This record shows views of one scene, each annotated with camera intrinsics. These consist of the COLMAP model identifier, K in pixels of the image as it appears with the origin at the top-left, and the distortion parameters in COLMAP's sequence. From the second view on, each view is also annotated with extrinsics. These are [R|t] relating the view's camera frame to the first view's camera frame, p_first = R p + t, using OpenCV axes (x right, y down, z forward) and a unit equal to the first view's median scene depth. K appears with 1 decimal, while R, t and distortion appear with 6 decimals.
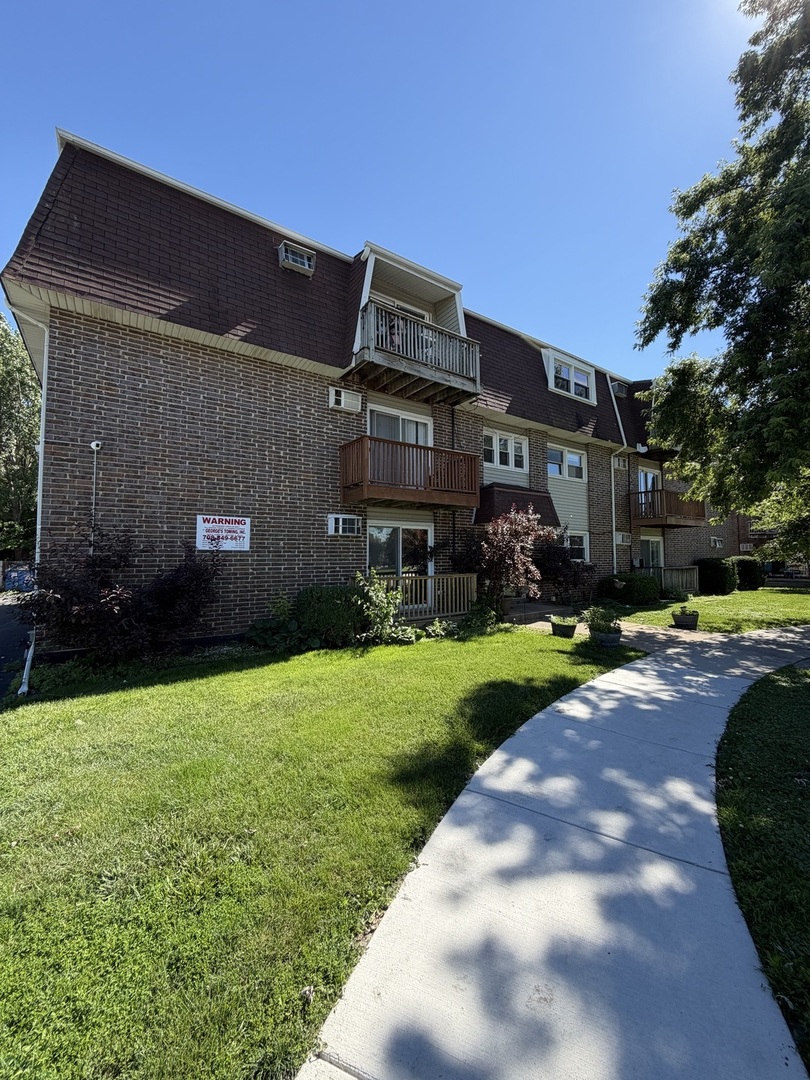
lens RADIAL K [[429.0, 0, 405.8], [0, 429.0, 536.2], [0, 0, 1]] dist [0.000191, 0.000128]
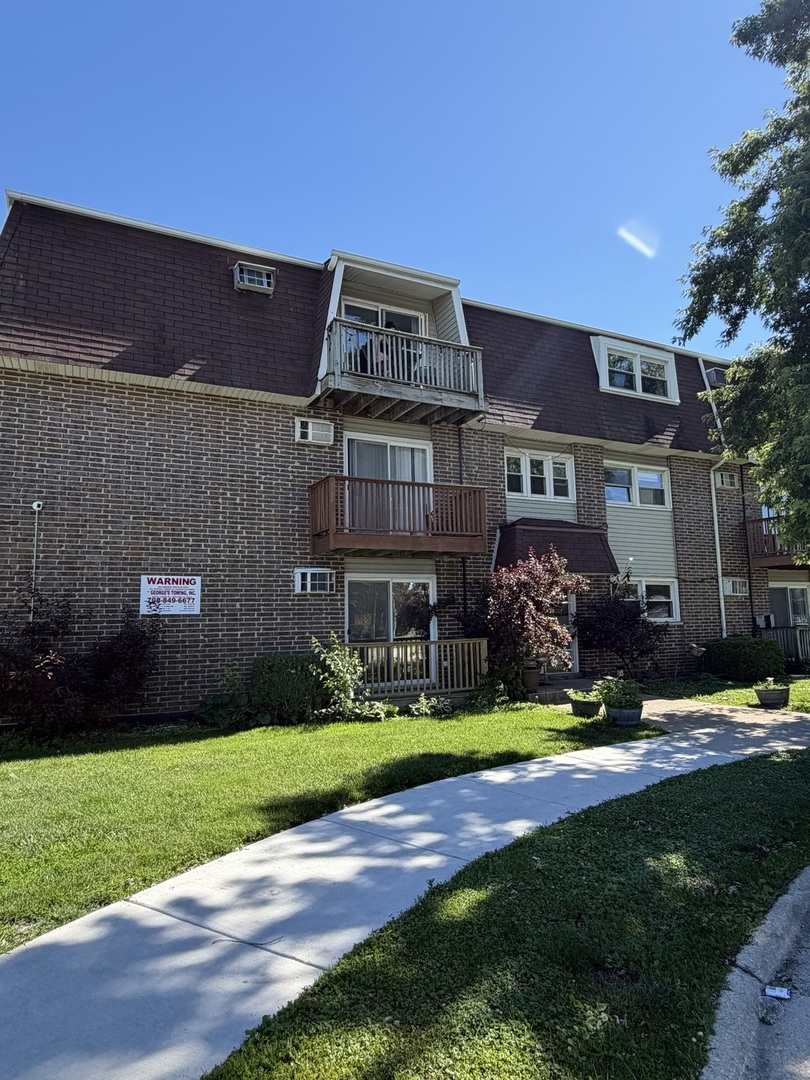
lens RADIAL K [[669.6, 0, 407.5], [0, 669.6, 539.4], [0, 0, 1]] dist [0.002416, 0.000358]
pose [[0.990829, -0.035468, -0.130387, 0.219656], [0.025592, 0.996729, -0.076657, -0.002391], [0.132680, 0.072617, 0.988495, -0.275553]]
